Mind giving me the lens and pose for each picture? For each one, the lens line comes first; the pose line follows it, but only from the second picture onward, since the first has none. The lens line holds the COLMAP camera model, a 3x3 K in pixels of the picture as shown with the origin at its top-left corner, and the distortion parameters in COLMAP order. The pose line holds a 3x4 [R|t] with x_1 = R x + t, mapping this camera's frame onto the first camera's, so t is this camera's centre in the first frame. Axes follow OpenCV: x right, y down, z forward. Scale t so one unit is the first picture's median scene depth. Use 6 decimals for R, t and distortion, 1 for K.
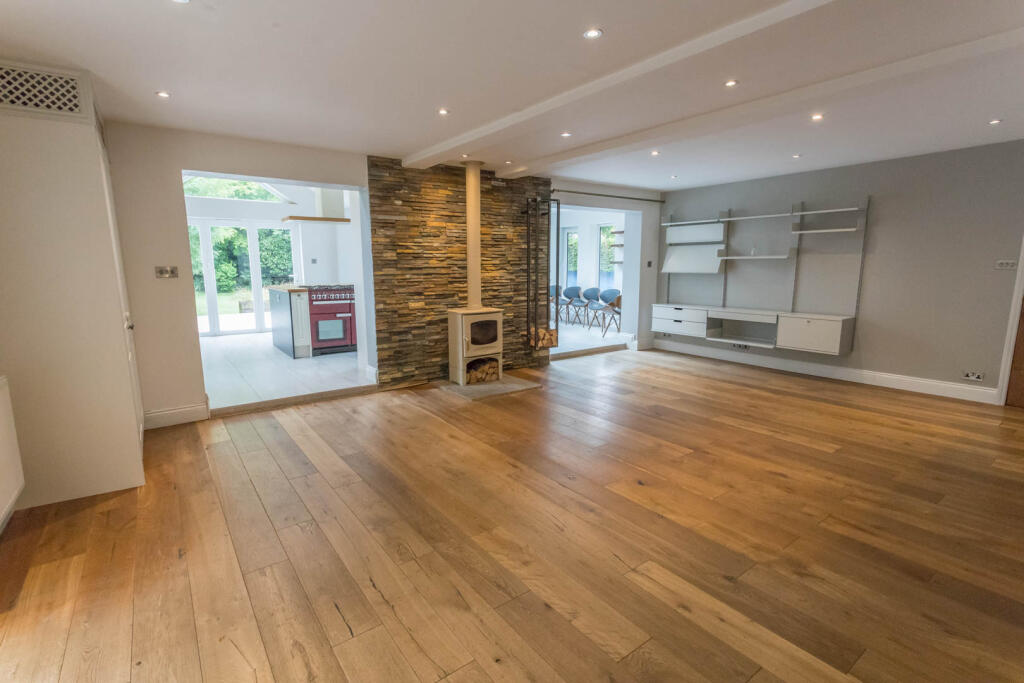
lens RADIAL K [[489.2, 0, 504.8], [0, 489.2, 340.5], [0, 0, 1]] dist [0.000496, -0.000409]
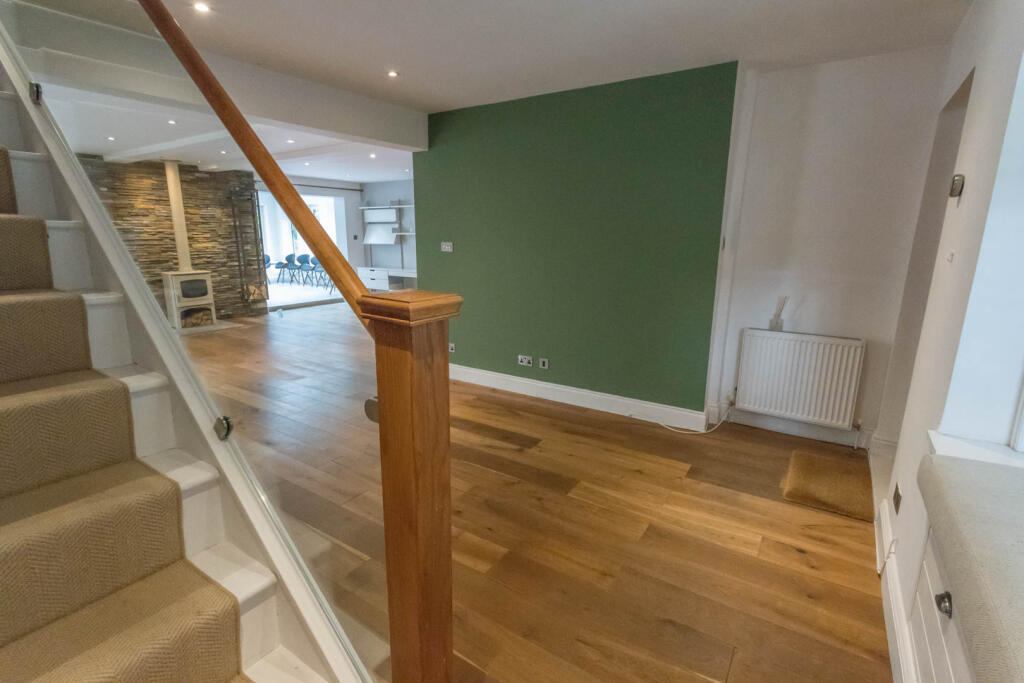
lens RADIAL K [[489.2, 0, 517.0], [0, 489.2, 342.6], [0, 0, 1]] dist [0.000496, -0.000409]
pose [[0.941744, -0.066071, 0.329777, 0.312255], [0.046281, 0.996644, 0.067516, 0.074851], [-0.333131, -0.048320, 0.941642, -0.525040]]
